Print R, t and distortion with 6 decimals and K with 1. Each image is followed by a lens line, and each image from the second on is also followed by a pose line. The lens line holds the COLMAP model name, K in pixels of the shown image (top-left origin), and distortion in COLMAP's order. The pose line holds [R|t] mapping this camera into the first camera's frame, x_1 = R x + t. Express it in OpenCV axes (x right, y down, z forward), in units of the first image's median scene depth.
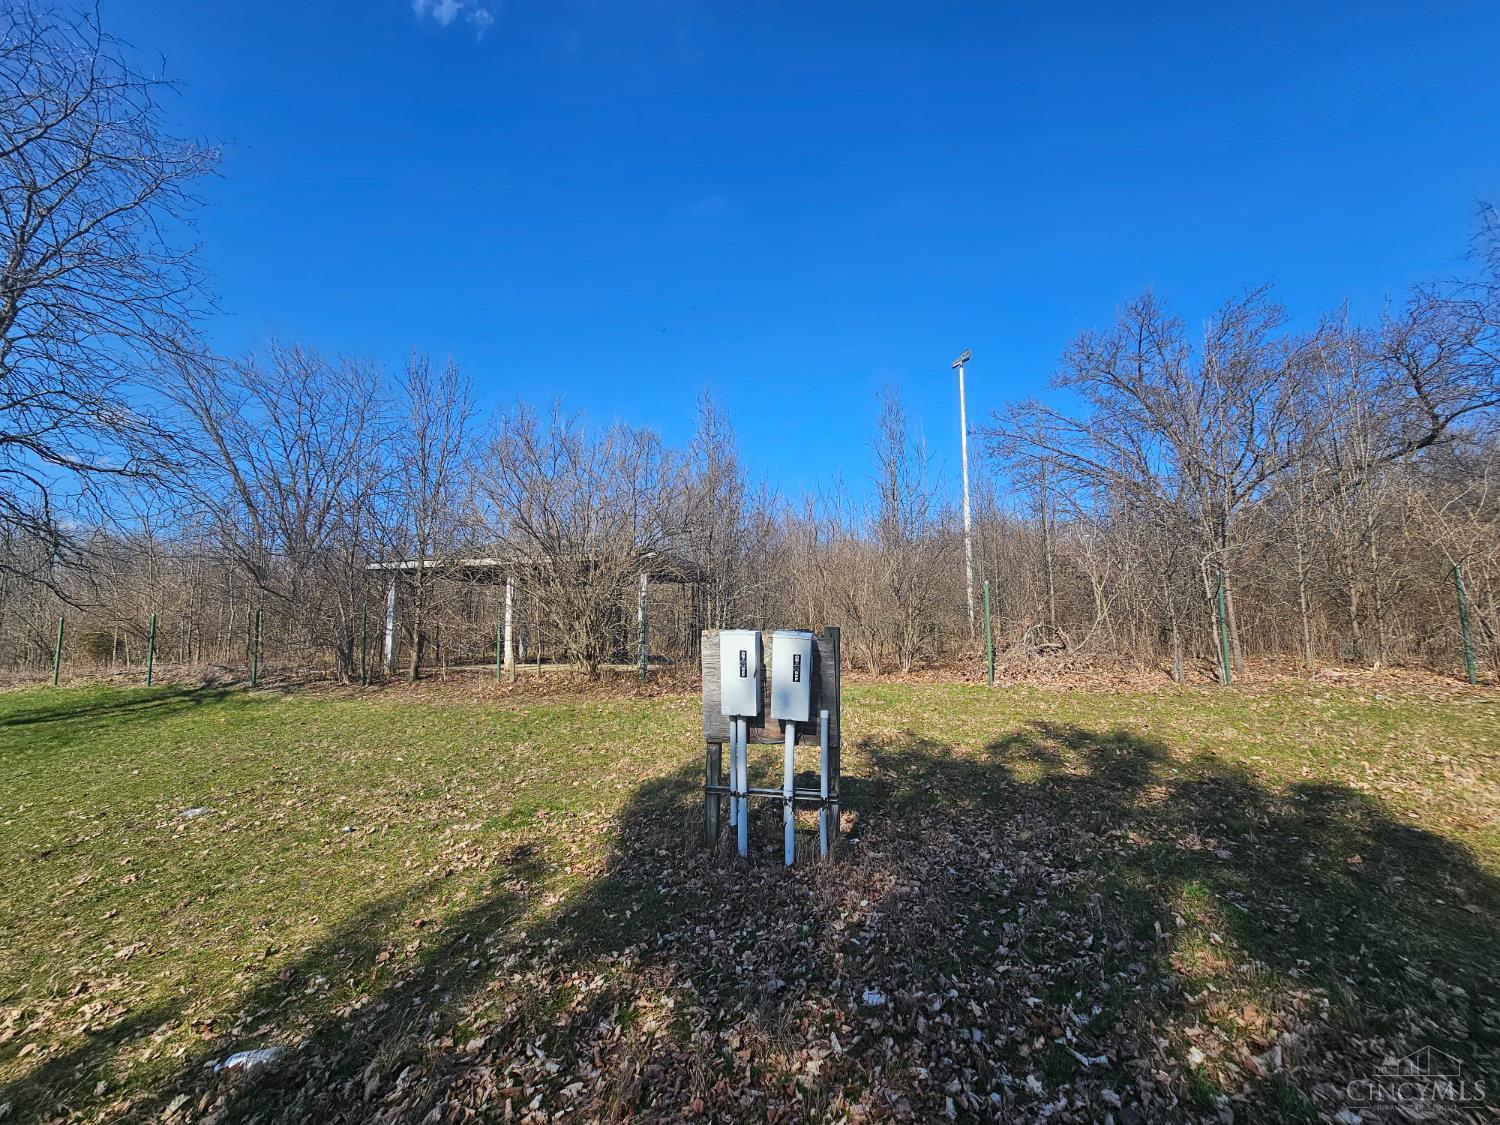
lens RADIAL K [[615.0, 0, 751.1], [0, 615.0, 569.4], [0, 0, 1]] dist [0.002262, 0.001514]
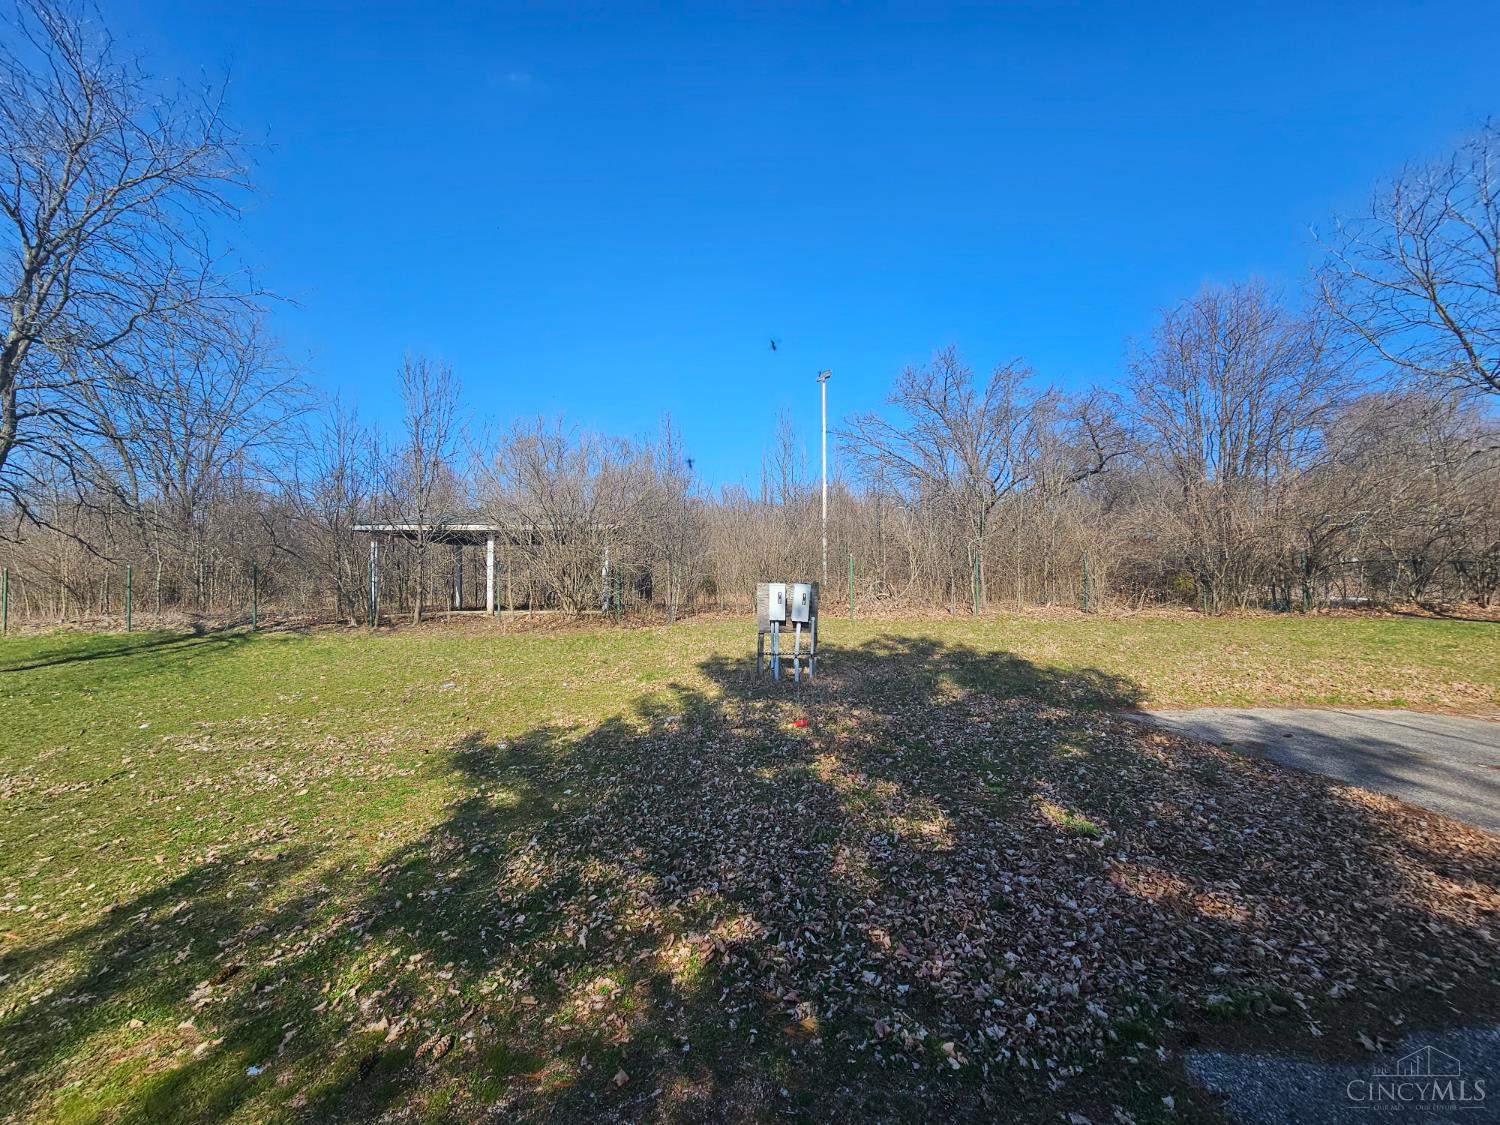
lens RADIAL K [[615.0, 0, 751.1], [0, 615.0, 569.4], [0, 0, 1]] dist [0.002262, 0.001514]
pose [[0.964264, 0.011575, 0.264689, -0.409552], [-0.030885, 0.997145, 0.068909, -0.060633], [-0.263136, -0.074621, 0.961869, -0.661960]]
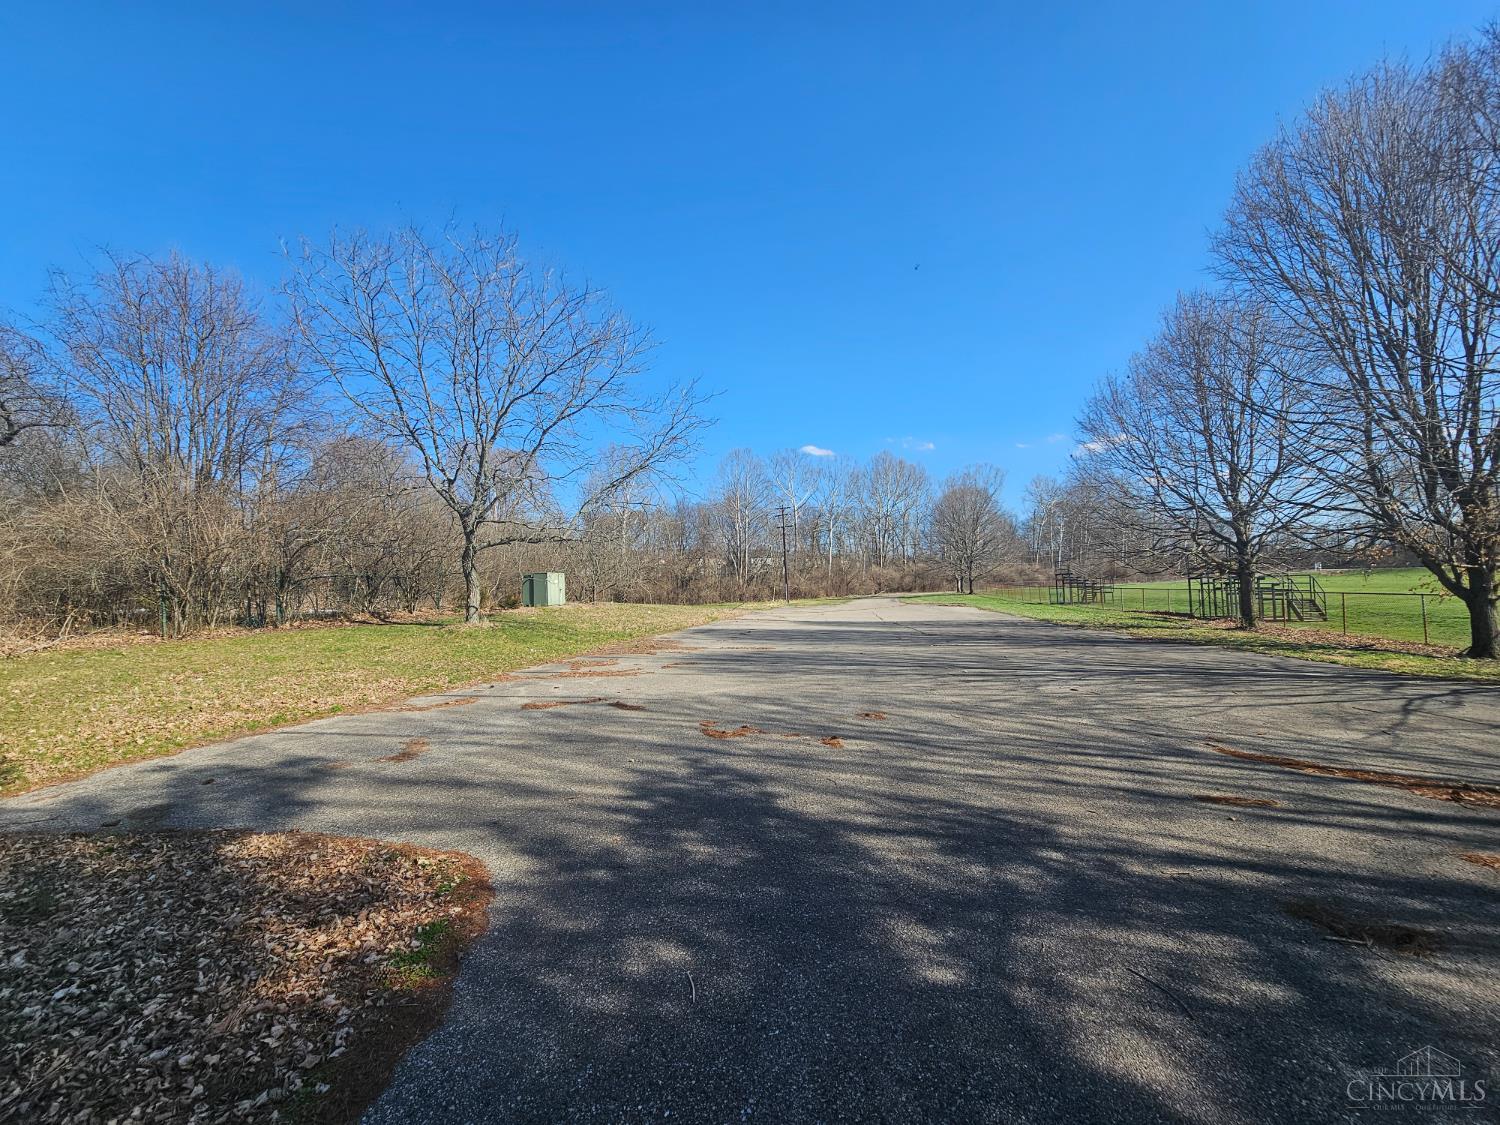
lens RADIAL K [[615.0, 0, 751.1], [0, 615.0, 569.4], [0, 0, 1]] dist [0.002262, 0.001514]
pose [[-0.058038, 0.034624, 0.997714, -0.216961], [-0.070943, 0.996729, -0.038716, -0.055237], [-0.995790, -0.073028, -0.055392, -0.617552]]
